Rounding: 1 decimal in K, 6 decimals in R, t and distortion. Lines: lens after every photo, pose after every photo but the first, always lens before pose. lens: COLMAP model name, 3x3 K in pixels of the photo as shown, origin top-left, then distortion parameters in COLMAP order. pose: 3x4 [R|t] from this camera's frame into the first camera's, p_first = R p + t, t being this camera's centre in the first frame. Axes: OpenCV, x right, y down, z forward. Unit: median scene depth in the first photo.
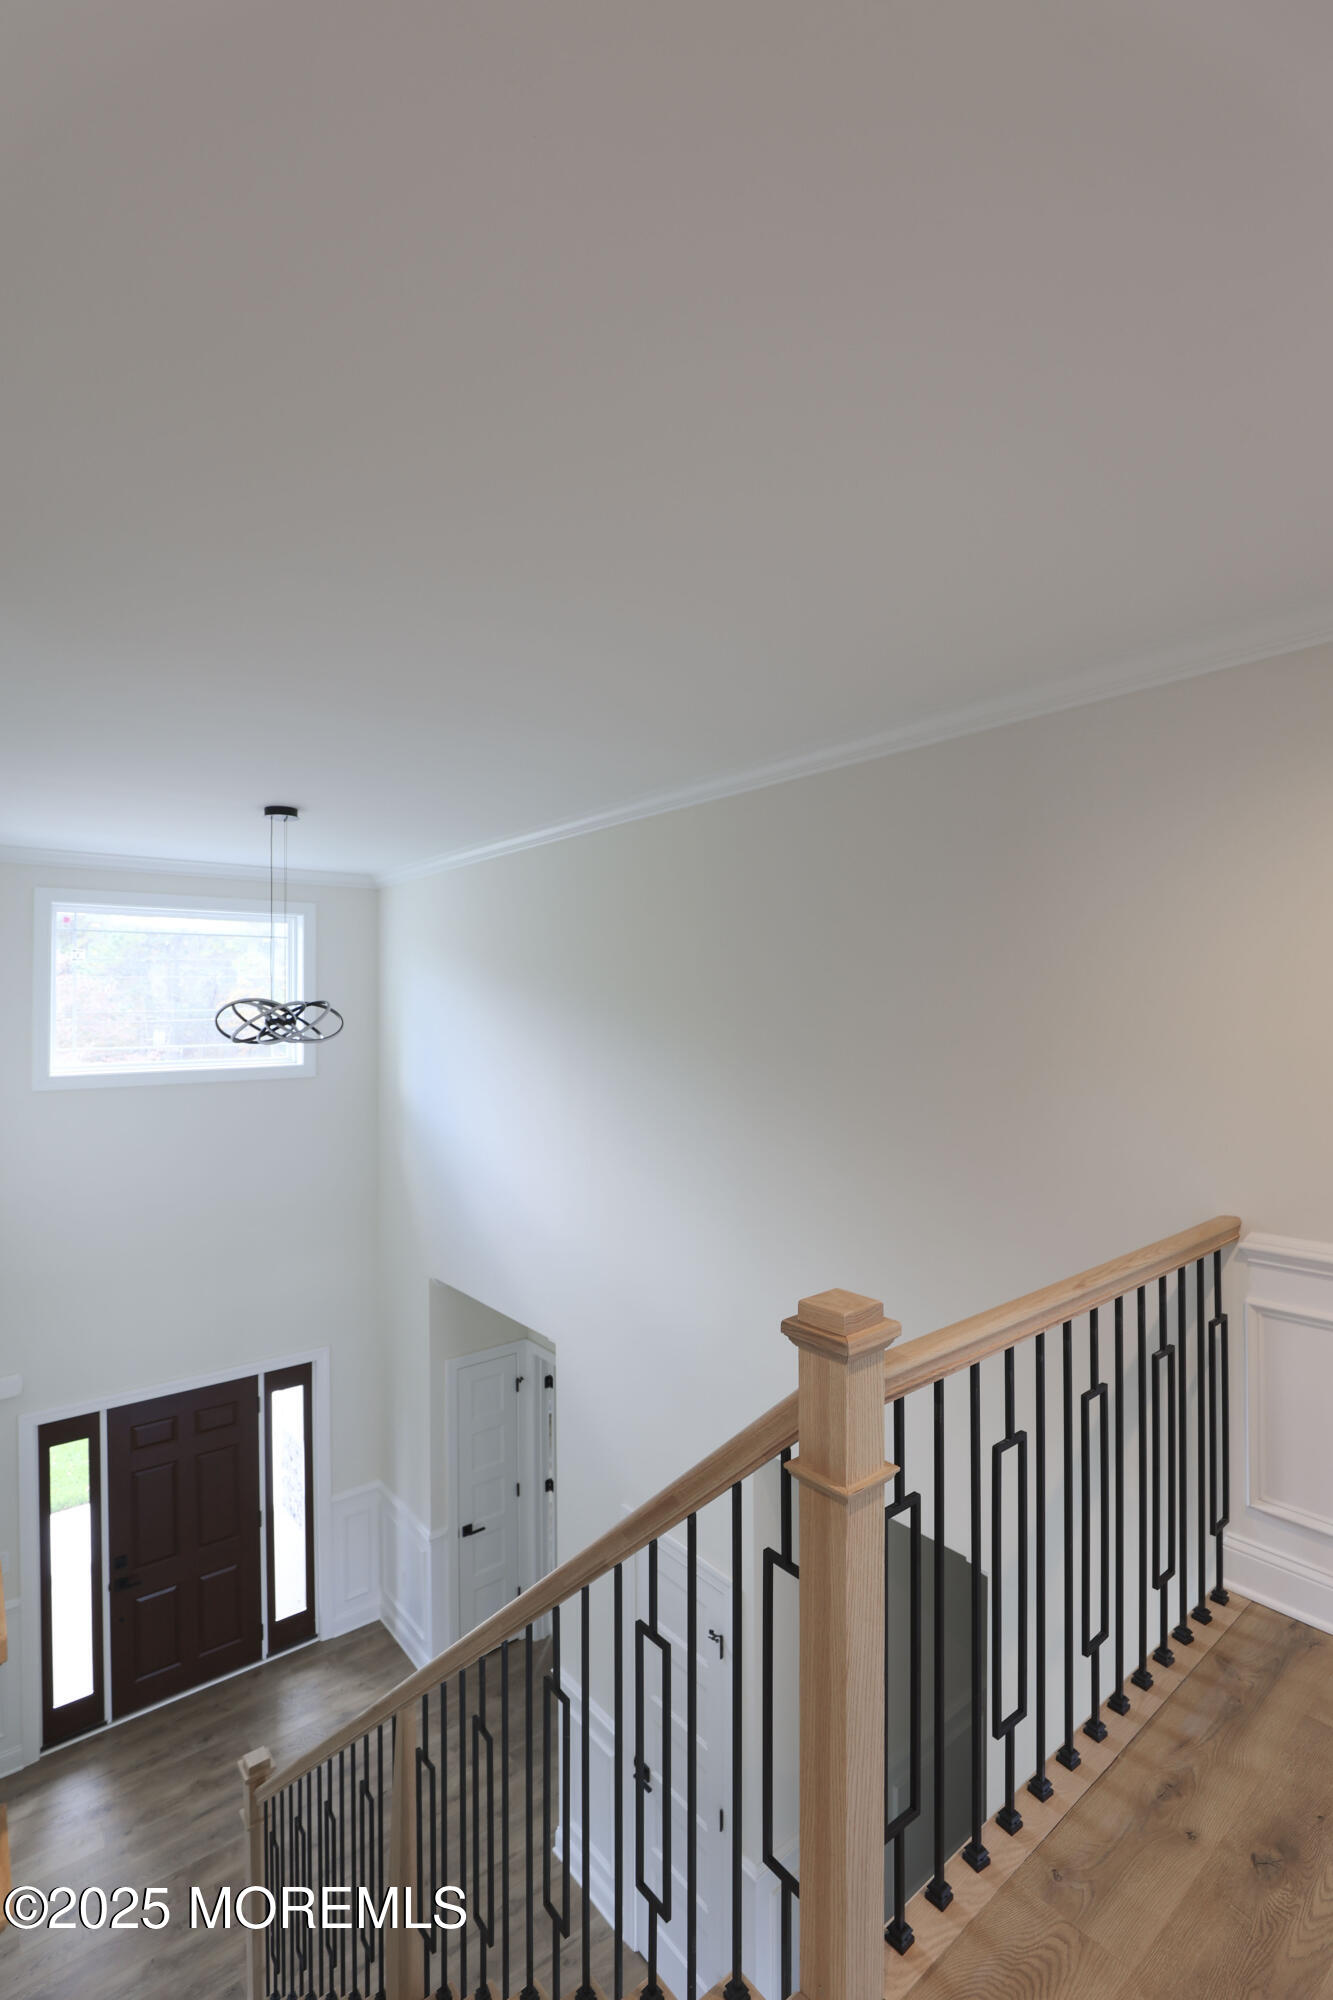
lens RADIAL K [[920.4, 0, 647.4], [0, 920.4, 1002.4], [0, 0, 1]] dist [-0.039726, 0.008720]
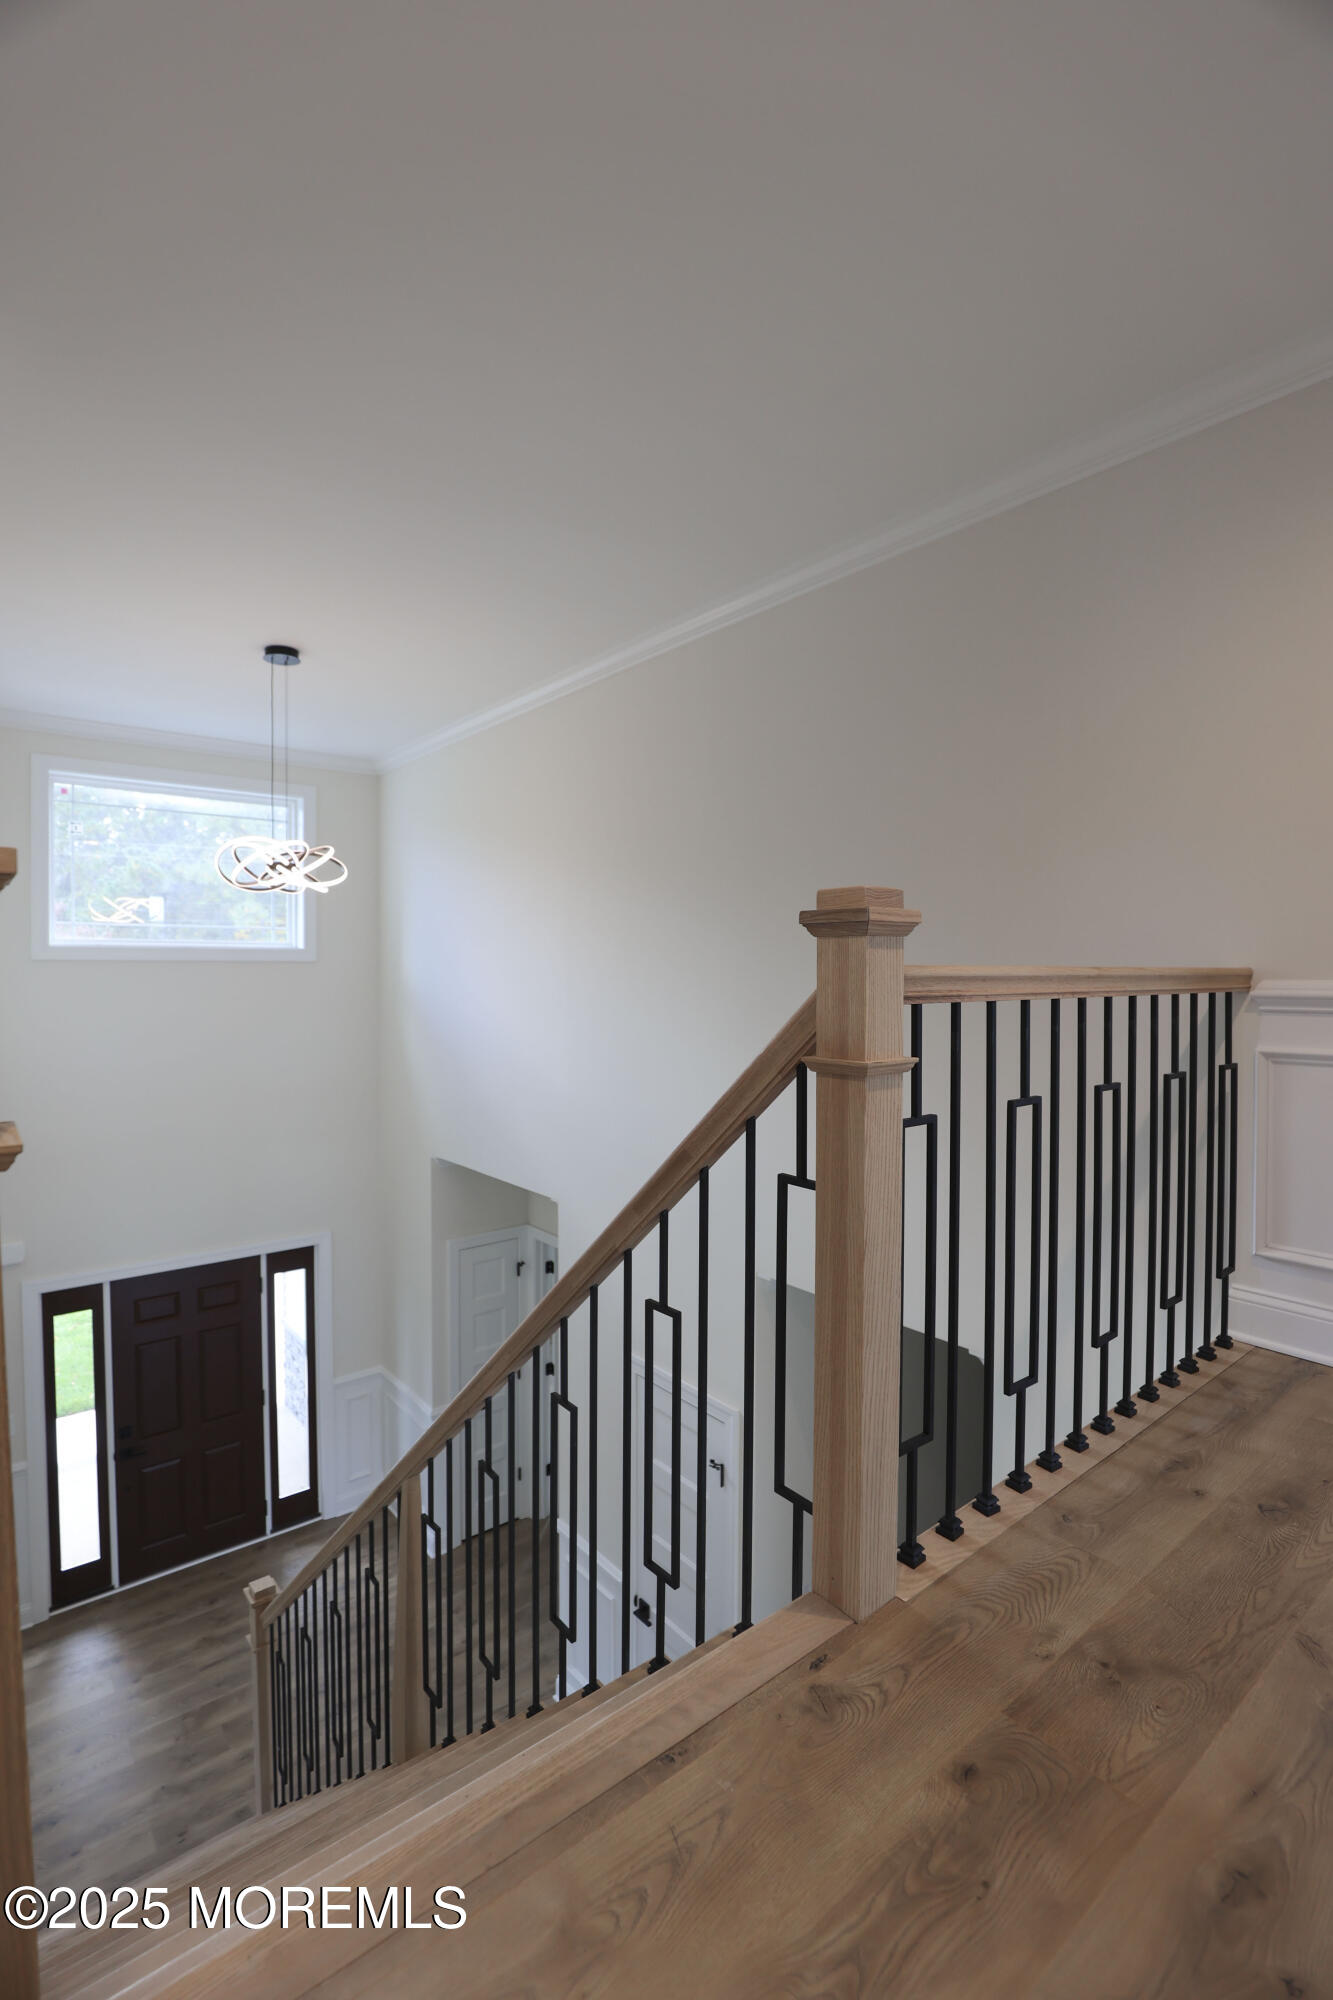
lens RADIAL K [[920.4, 0, 649.6], [0, 920.4, 1004.4], [0, 0, 1]] dist [-0.039726, 0.008720]
pose [[0.999970, 0.006653, 0.004030, -0.011488], [-0.006806, 0.999211, 0.039133, 0.249889], [-0.003766, -0.039159, 0.999226, 0.005247]]
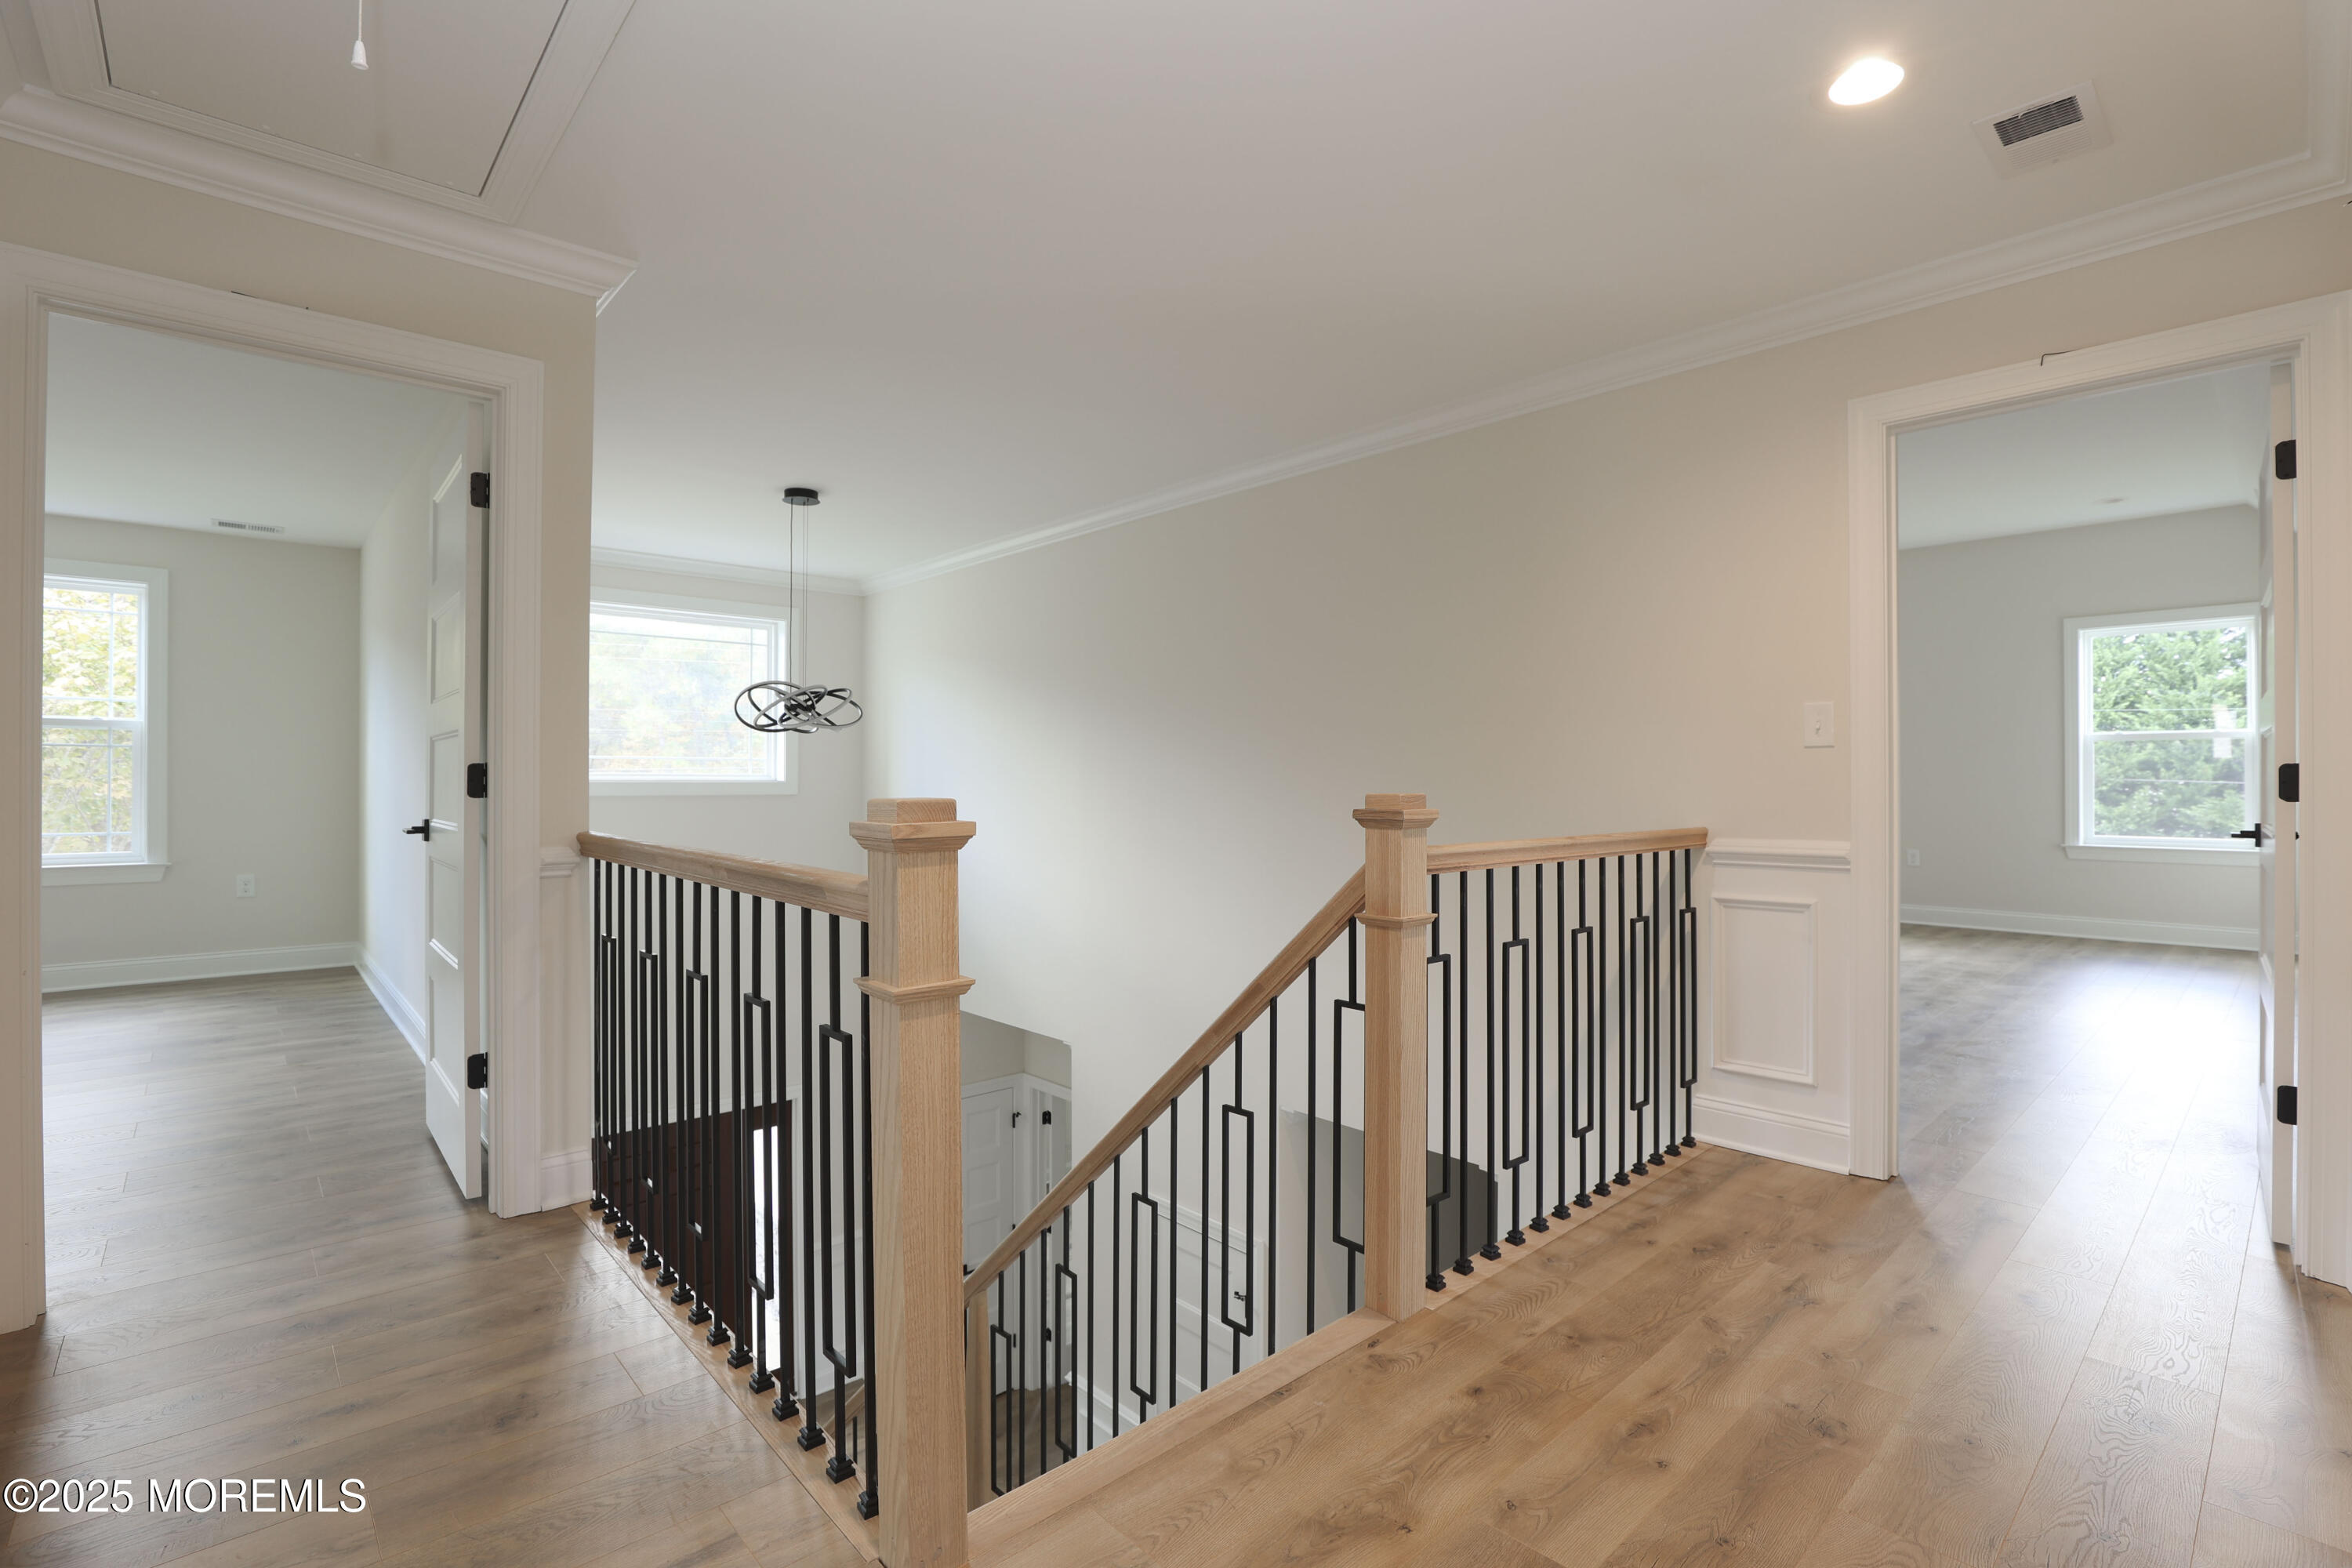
lens RADIAL K [[1082.4, 0, 1192.6], [0, 1082.4, 792.1], [0, 0, 1]] dist [-0.039726, 0.008720]
pose [[0.996926, 0.006874, 0.078051, -0.134796], [-0.007685, 0.999920, 0.010093, 0.187103], [-0.077975, -0.010662, 0.996898, -0.365660]]
